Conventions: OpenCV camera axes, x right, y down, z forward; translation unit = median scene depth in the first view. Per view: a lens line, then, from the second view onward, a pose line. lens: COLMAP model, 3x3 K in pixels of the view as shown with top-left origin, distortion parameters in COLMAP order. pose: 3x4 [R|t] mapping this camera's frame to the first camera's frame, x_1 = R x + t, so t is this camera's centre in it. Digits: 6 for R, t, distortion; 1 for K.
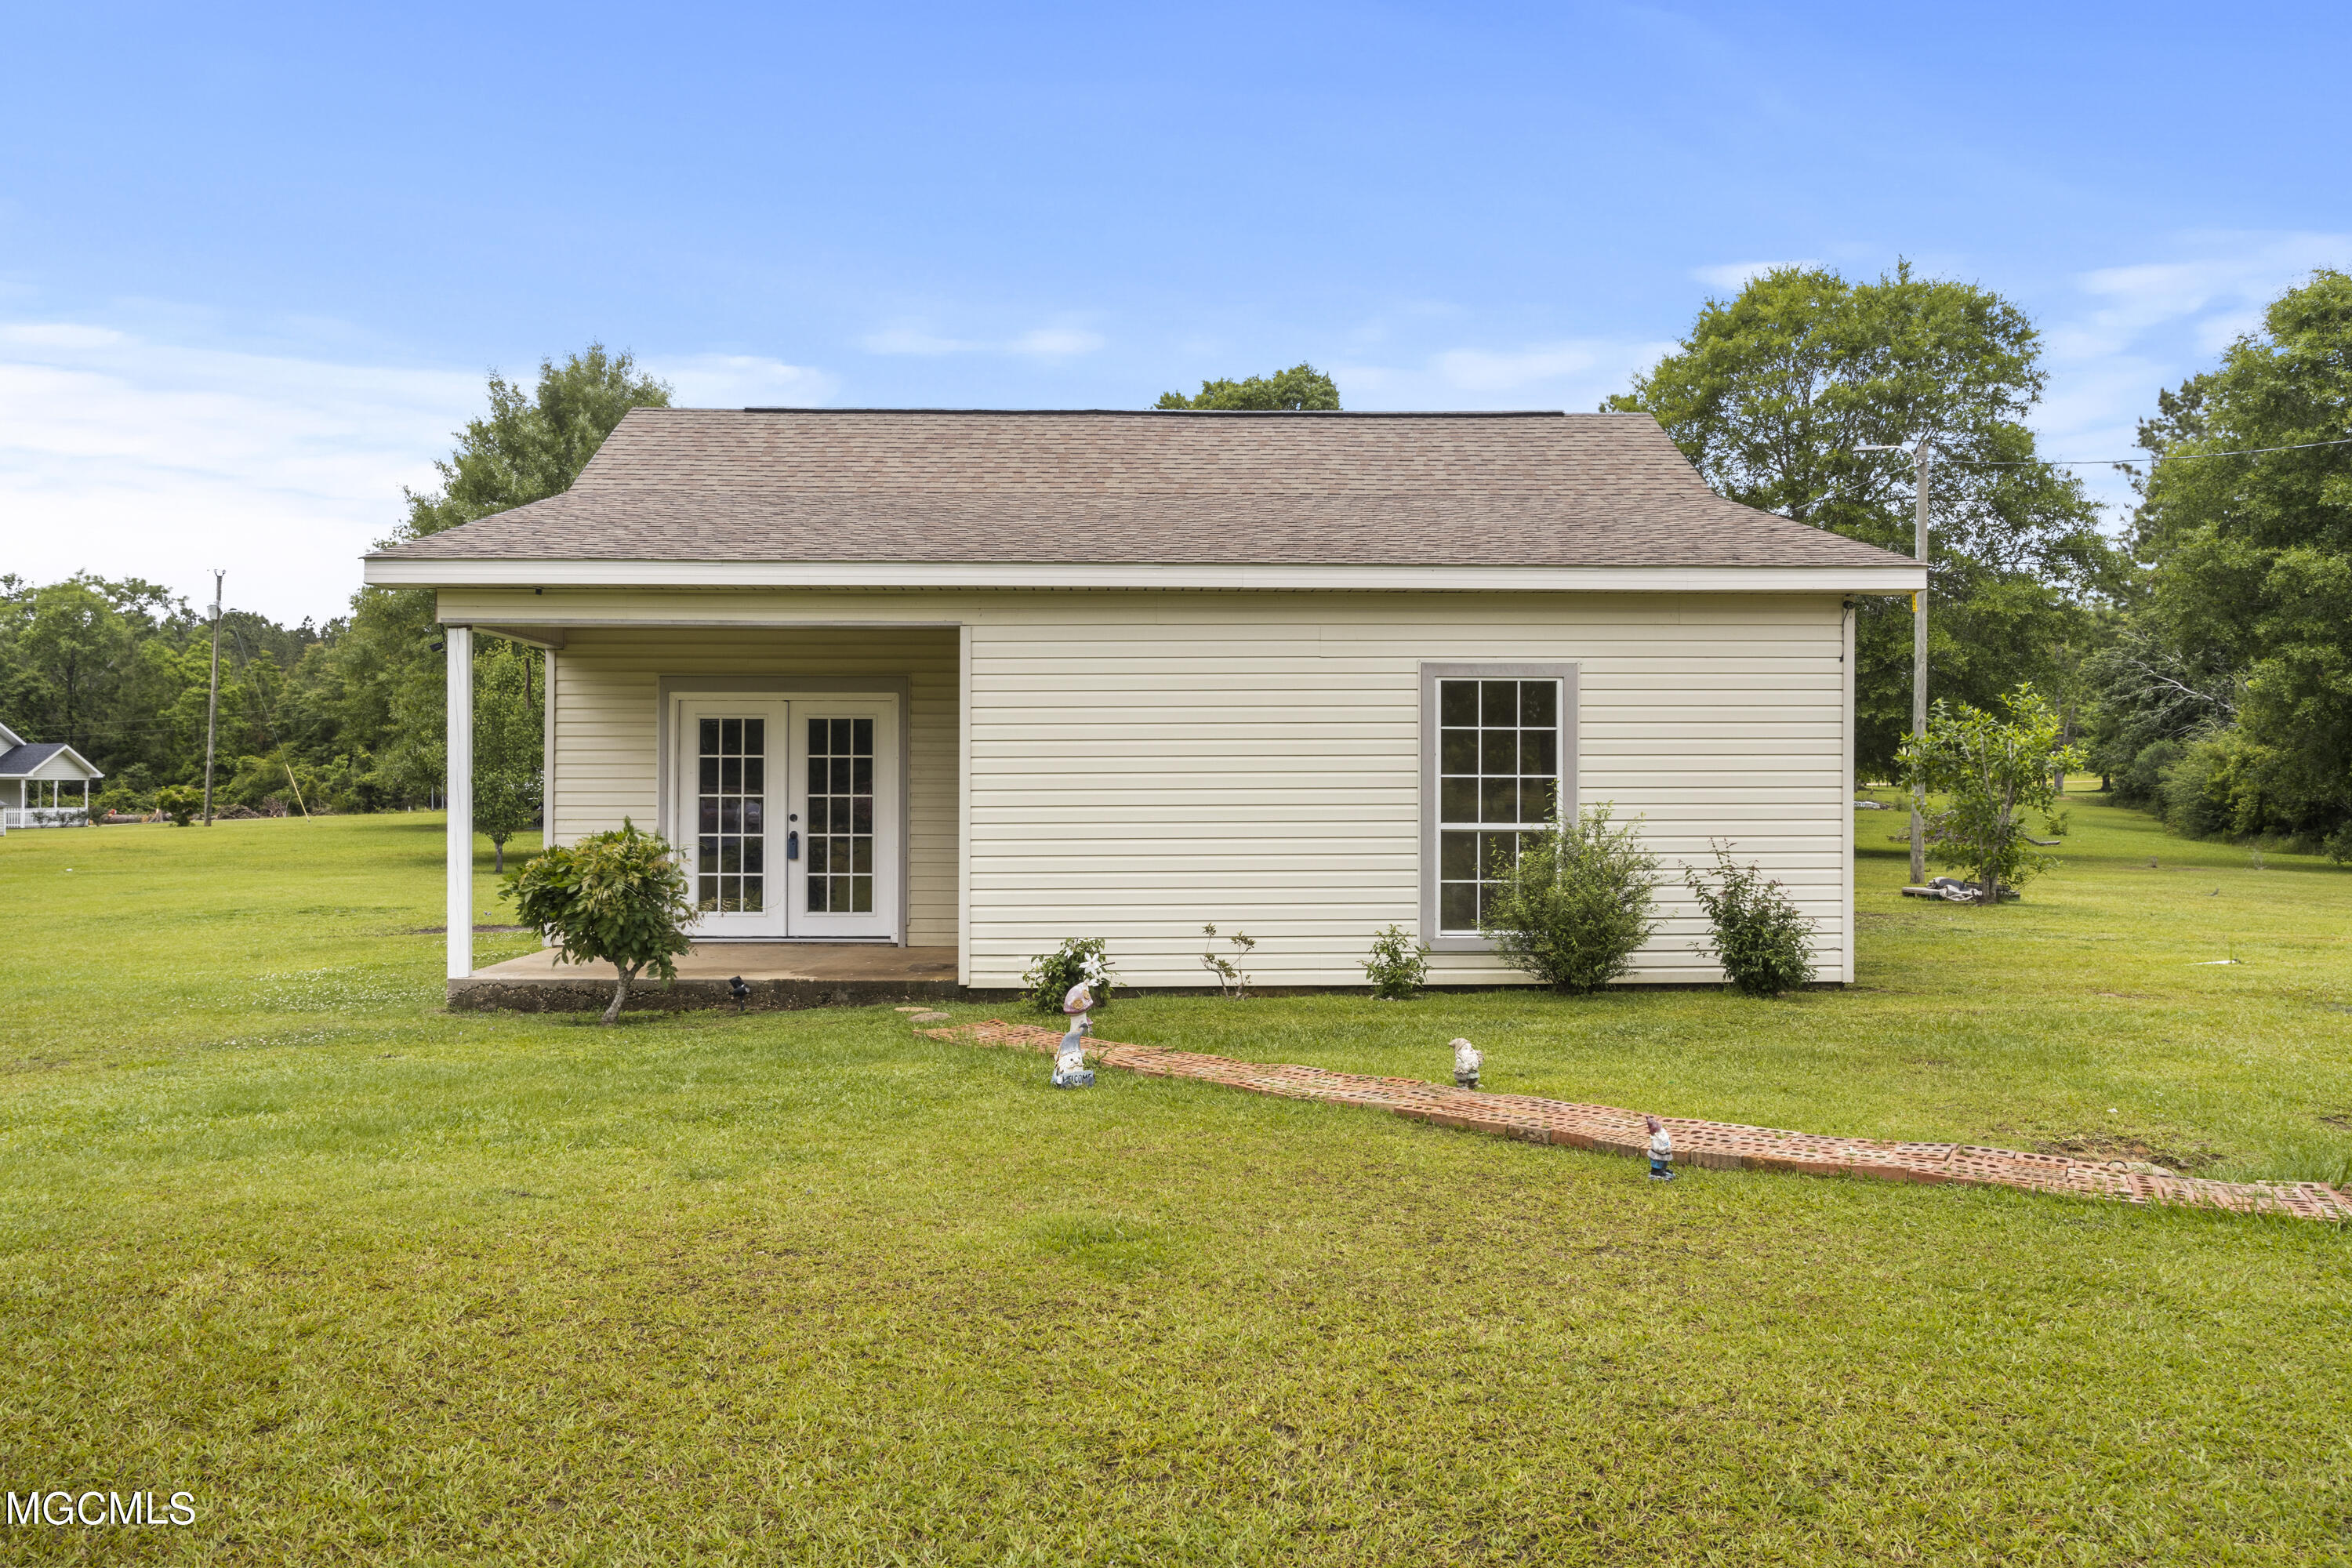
lens RADIAL K [[1913.2, 0, 1175.7], [0, 1913.2, 784.5], [0, 0, 1]] dist [-0.007008, 0.015077]
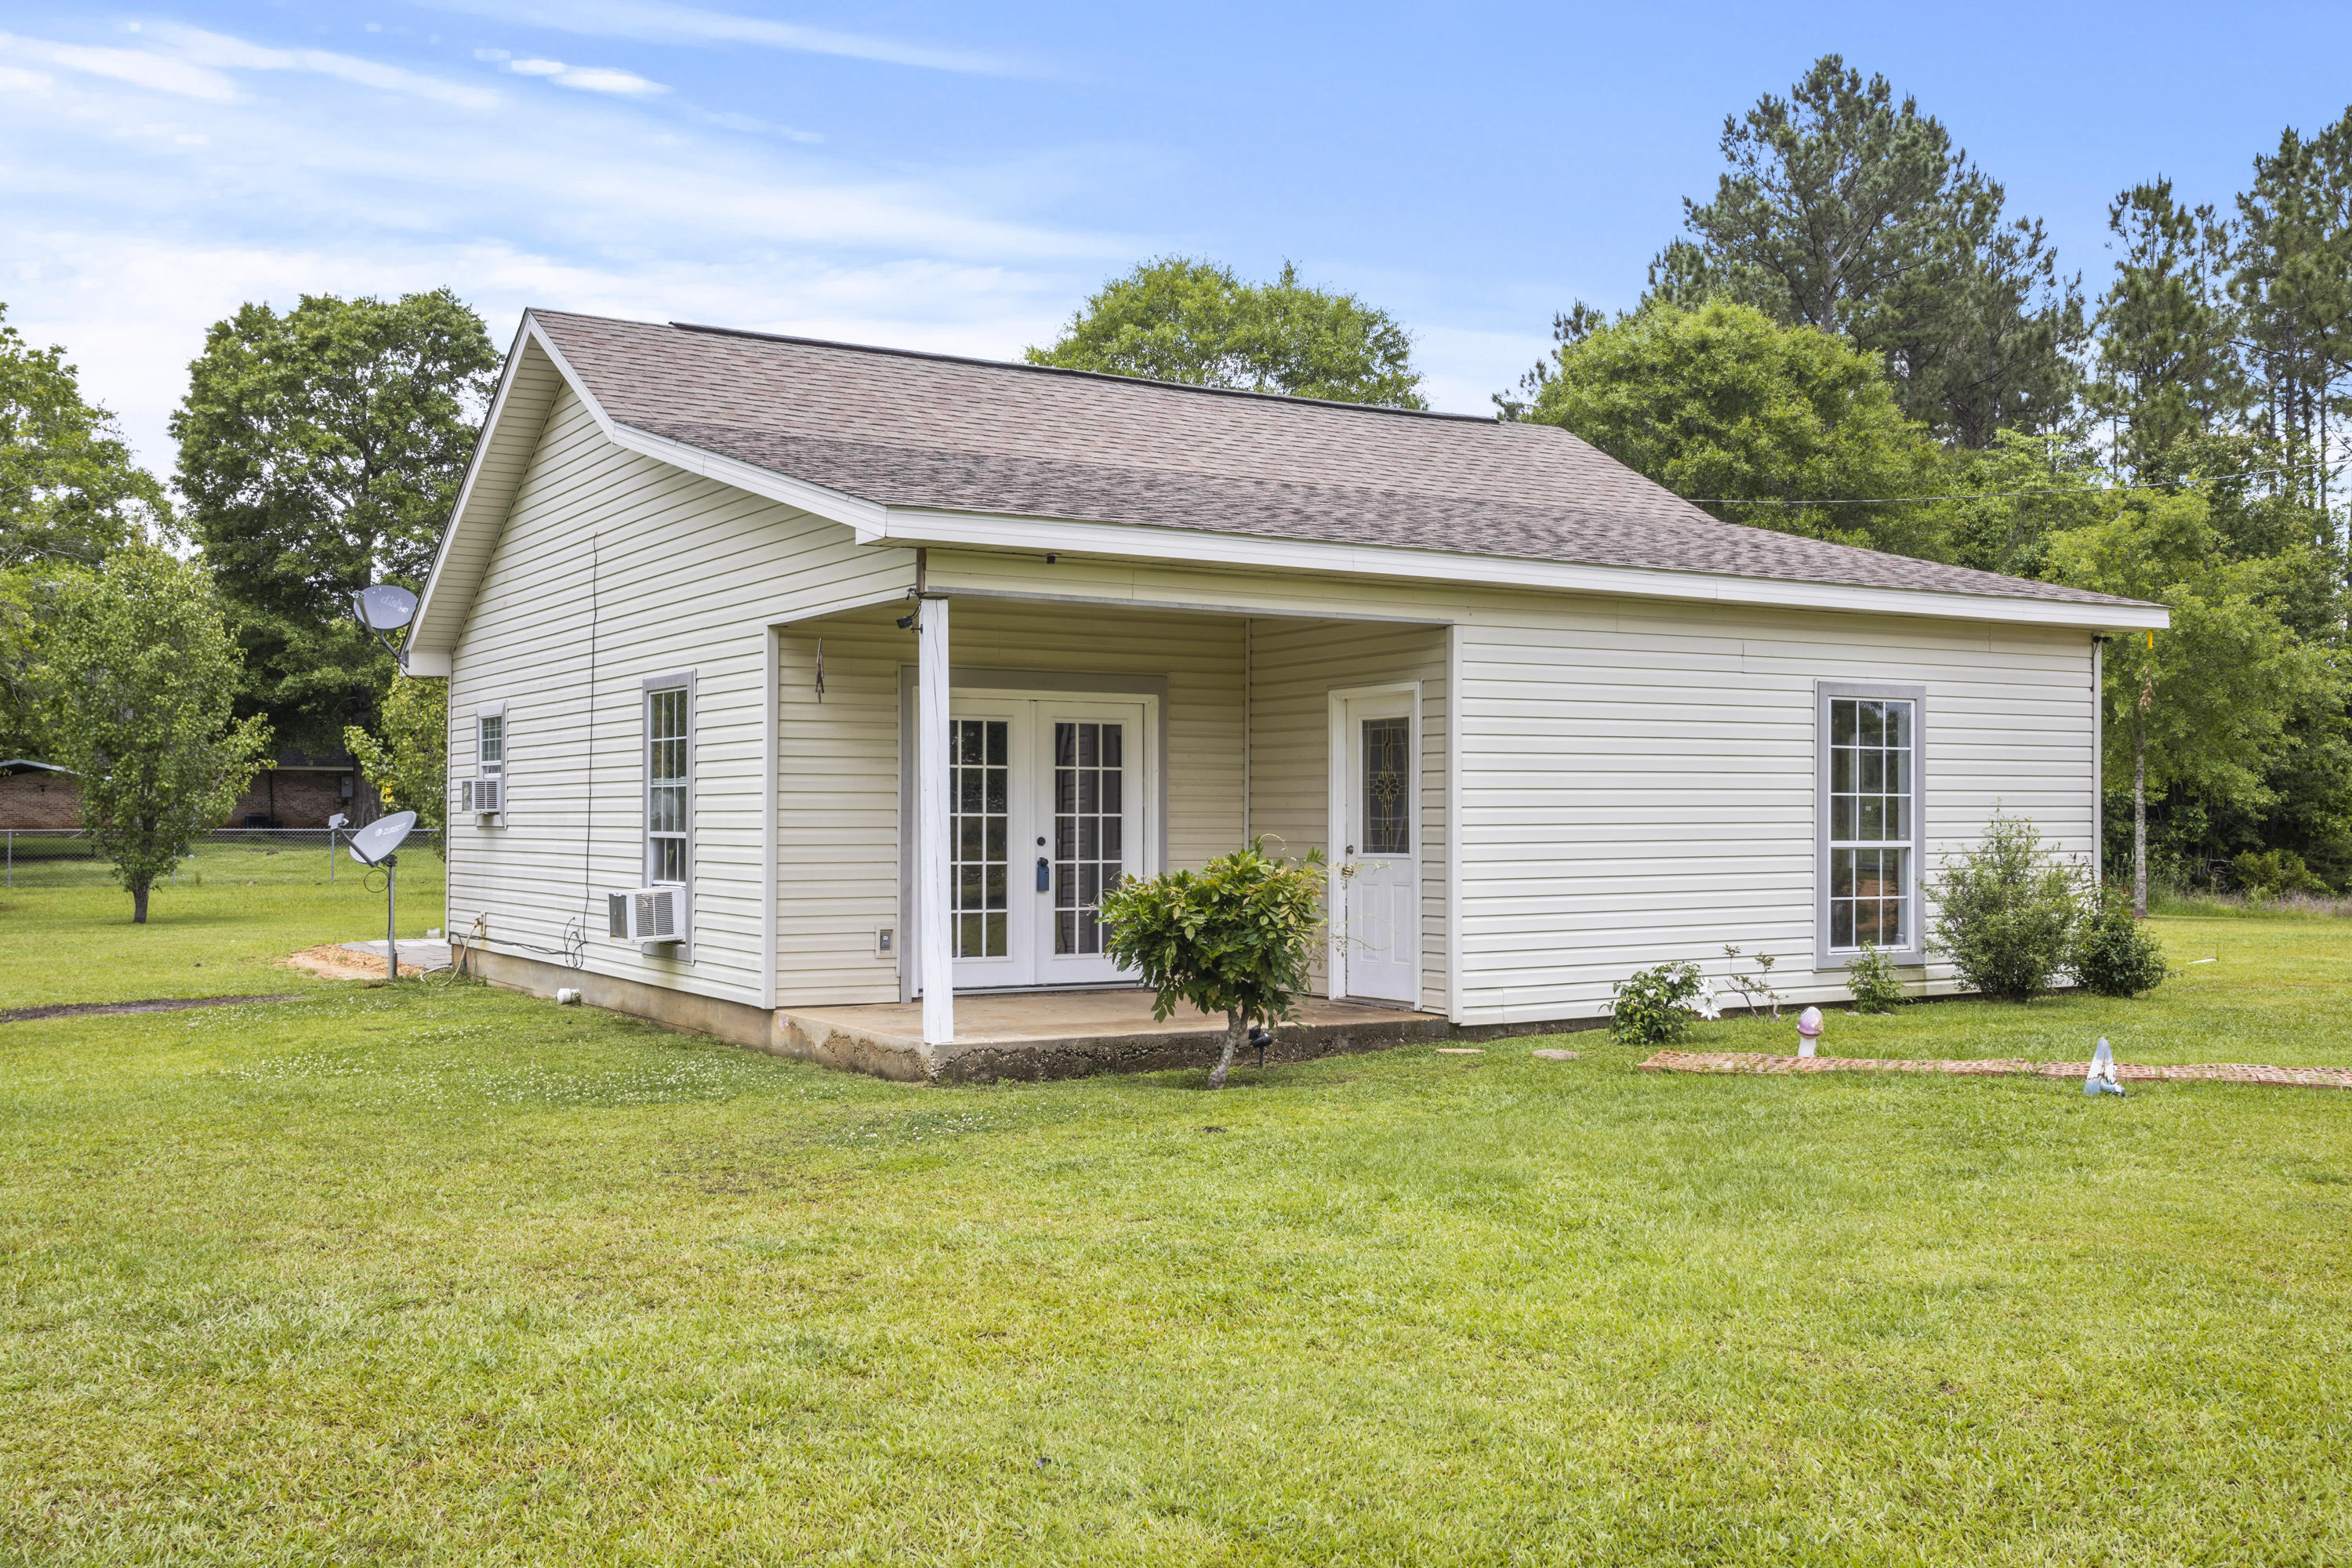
lens RADIAL K [[2271.2, 0, 1179.9], [0, 2271.2, 793.7], [0, 0, 1]] dist [-0.040359, 0.000000]
pose [[0.864197, 0.005883, 0.503119, -0.756752], [-0.001250, 0.999954, -0.009546, 0.007209], [-0.503152, 0.007621, 0.864164, 0.141347]]
